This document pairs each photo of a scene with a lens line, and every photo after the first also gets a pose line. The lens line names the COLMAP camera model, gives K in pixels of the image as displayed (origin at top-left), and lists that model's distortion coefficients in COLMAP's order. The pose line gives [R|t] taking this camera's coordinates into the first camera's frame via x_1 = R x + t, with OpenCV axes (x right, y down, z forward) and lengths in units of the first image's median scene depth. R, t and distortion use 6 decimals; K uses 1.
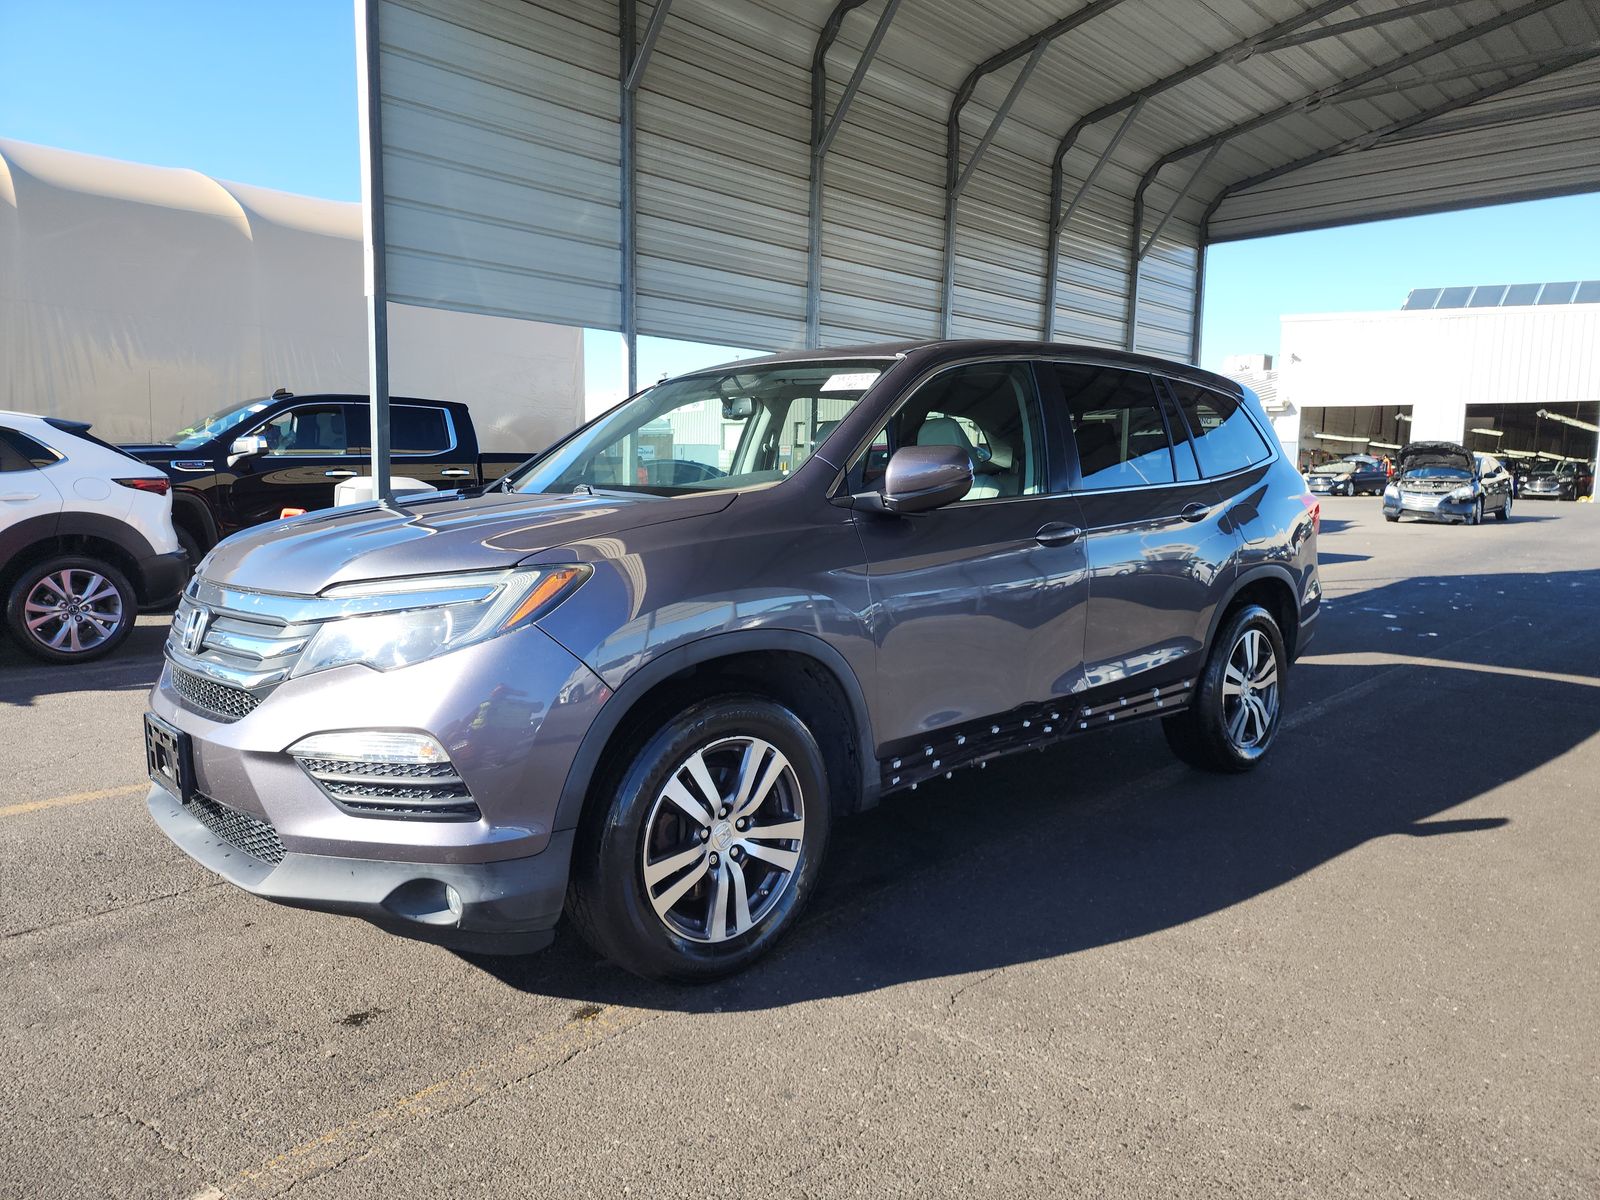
lens RADIAL K [[1088.0, 0, 793.5], [0, 1088.0, 604.4], [0, 0, 1]] dist [0.060752, -0.068095]
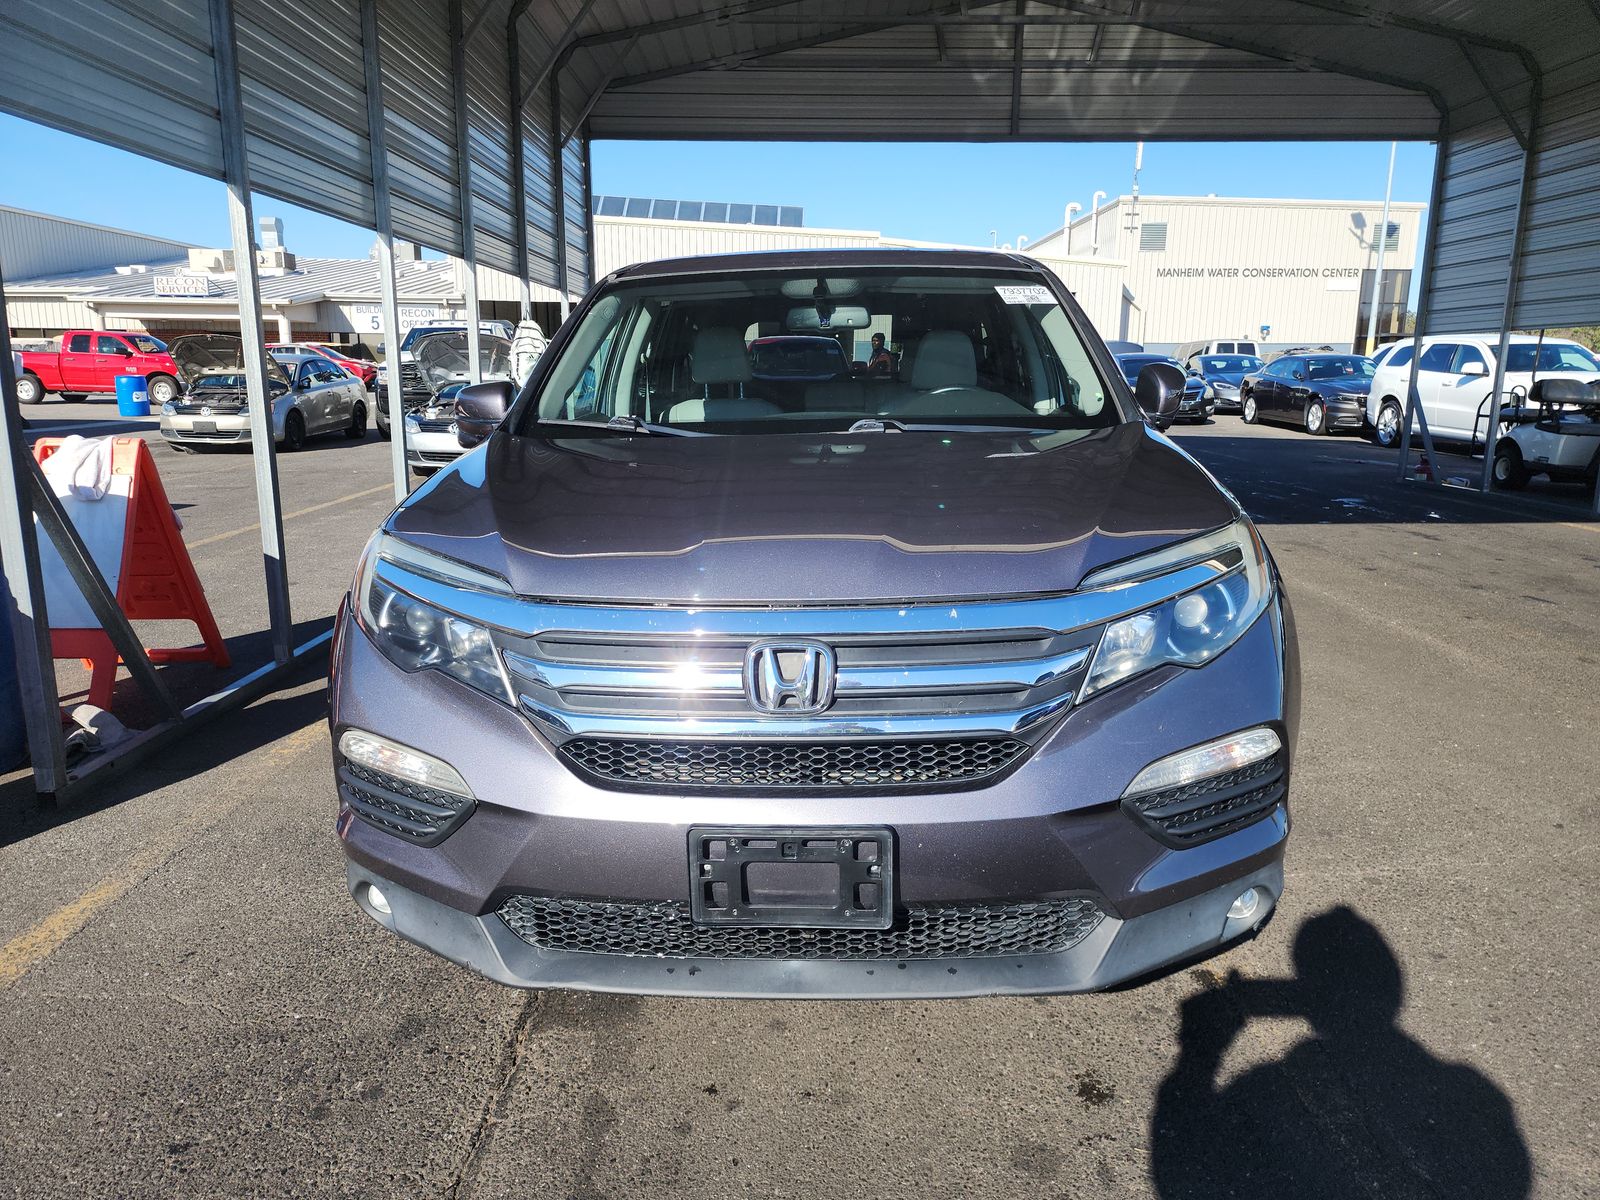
lens RADIAL K [[1088.0, 0, 793.5], [0, 1088.0, 604.4], [0, 0, 1]] dist [0.060752, -0.068095]
pose [[0.703980, -0.163017, 0.691258, -0.297063], [0.092663, 0.986064, 0.138171, -0.032502], [-0.704149, -0.033215, 0.709275, 0.164595]]
